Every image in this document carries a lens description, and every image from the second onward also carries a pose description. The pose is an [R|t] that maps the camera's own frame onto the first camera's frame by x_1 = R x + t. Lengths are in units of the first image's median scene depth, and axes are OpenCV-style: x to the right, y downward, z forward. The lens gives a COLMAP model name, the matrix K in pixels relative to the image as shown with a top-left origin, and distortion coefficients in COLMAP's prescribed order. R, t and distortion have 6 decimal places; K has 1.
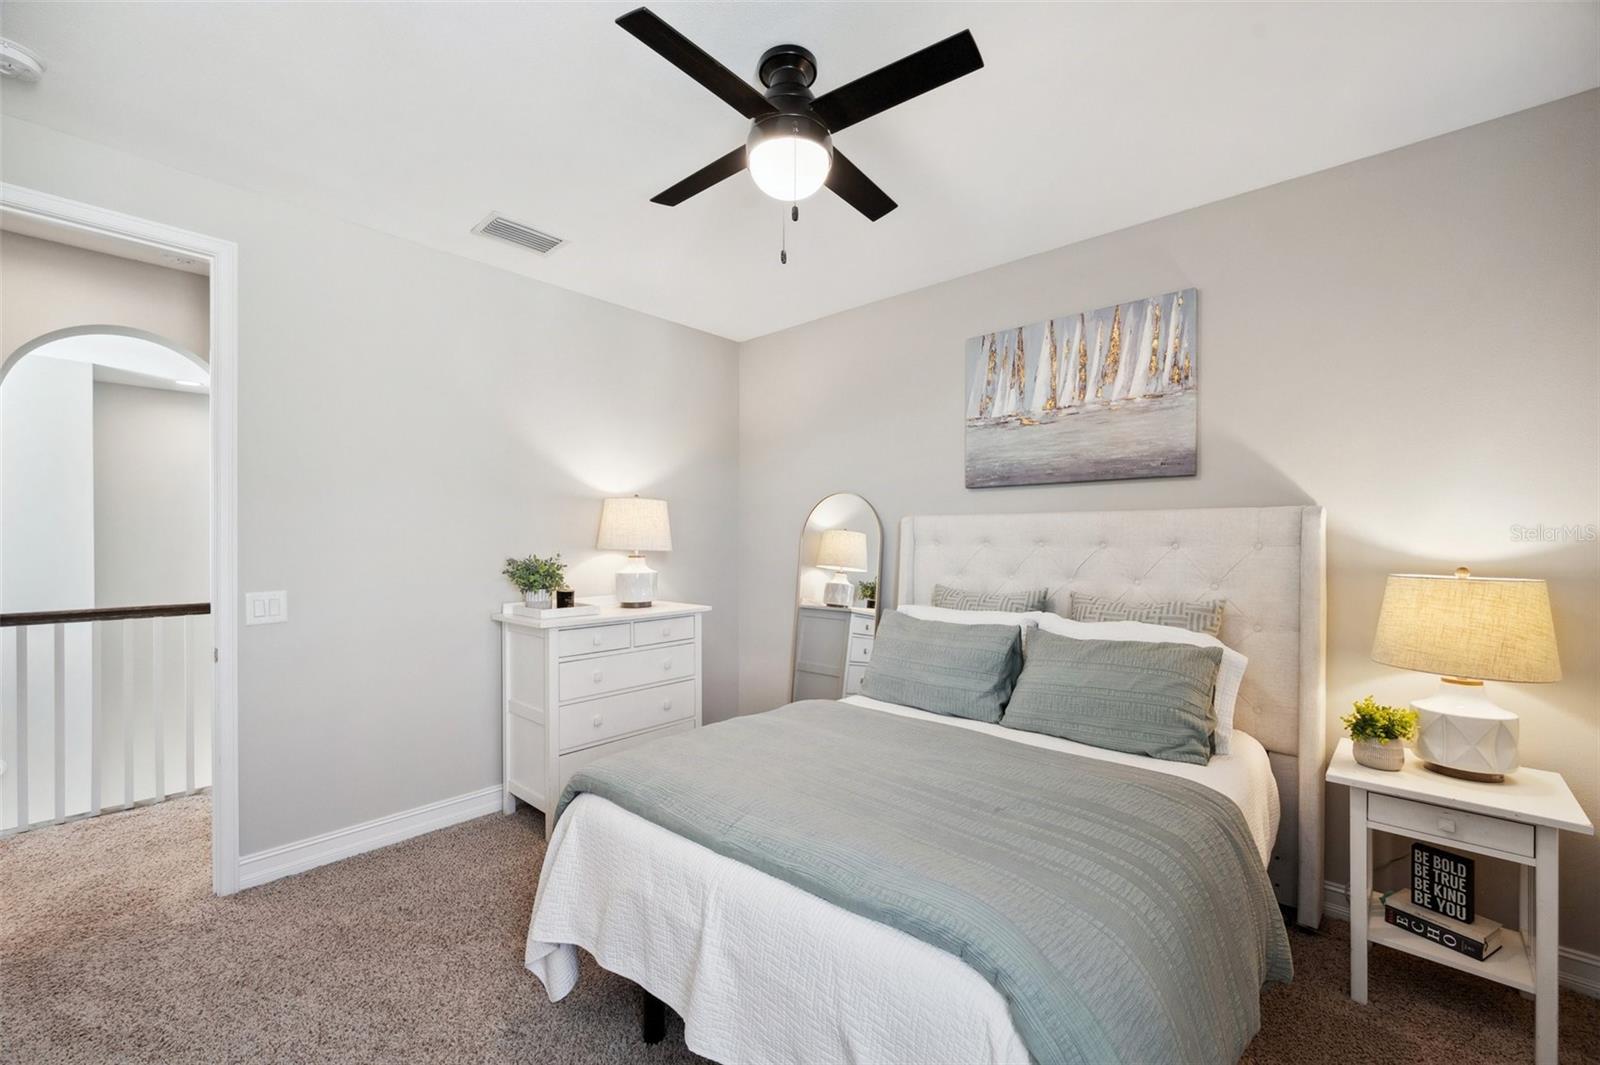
lens RADIAL K [[642.8, 0, 801.3], [0, 642.8, 534.7], [0, 0, 1]] dist [-0.001572, 0.000112]
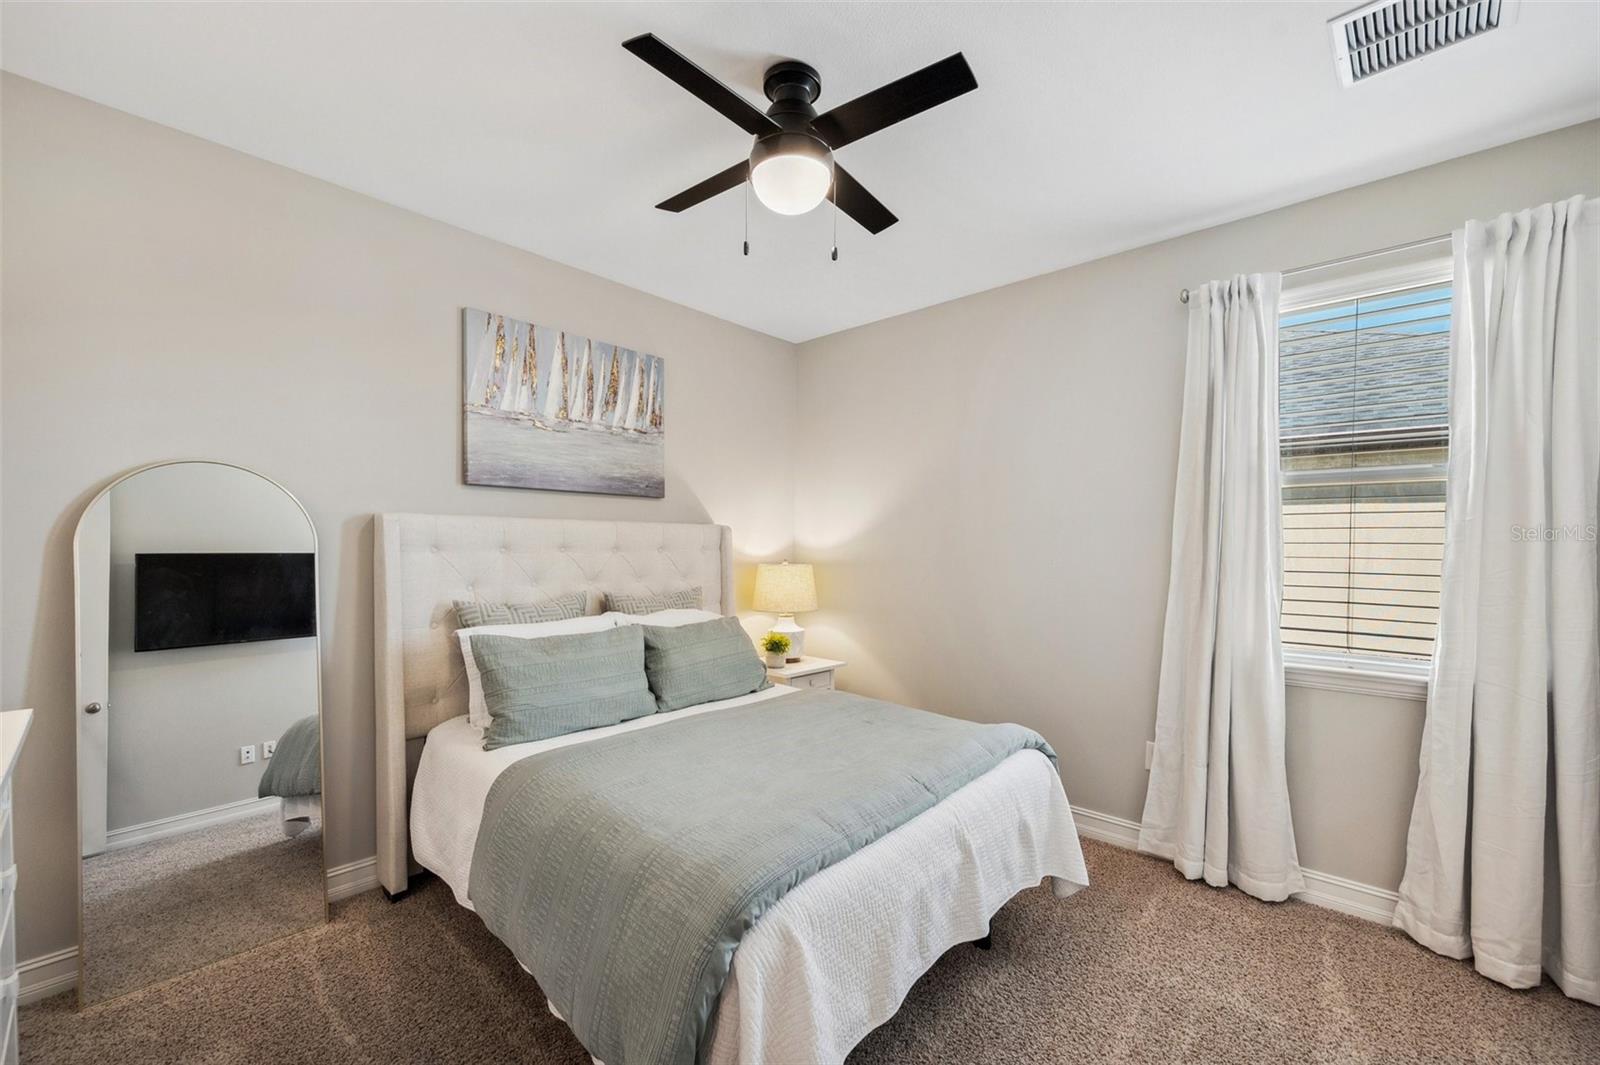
lens RADIAL K [[642.8, 0, 800.7], [0, 642.8, 549.4], [0, 0, 1]] dist [-0.001572, 0.000112]
pose [[0.012706, 0.000429, 0.999919, -0.657317], [-0.005423, 0.999985, -0.000360, 0.012493], [-0.999905, -0.005418, 0.012708, 0.625322]]
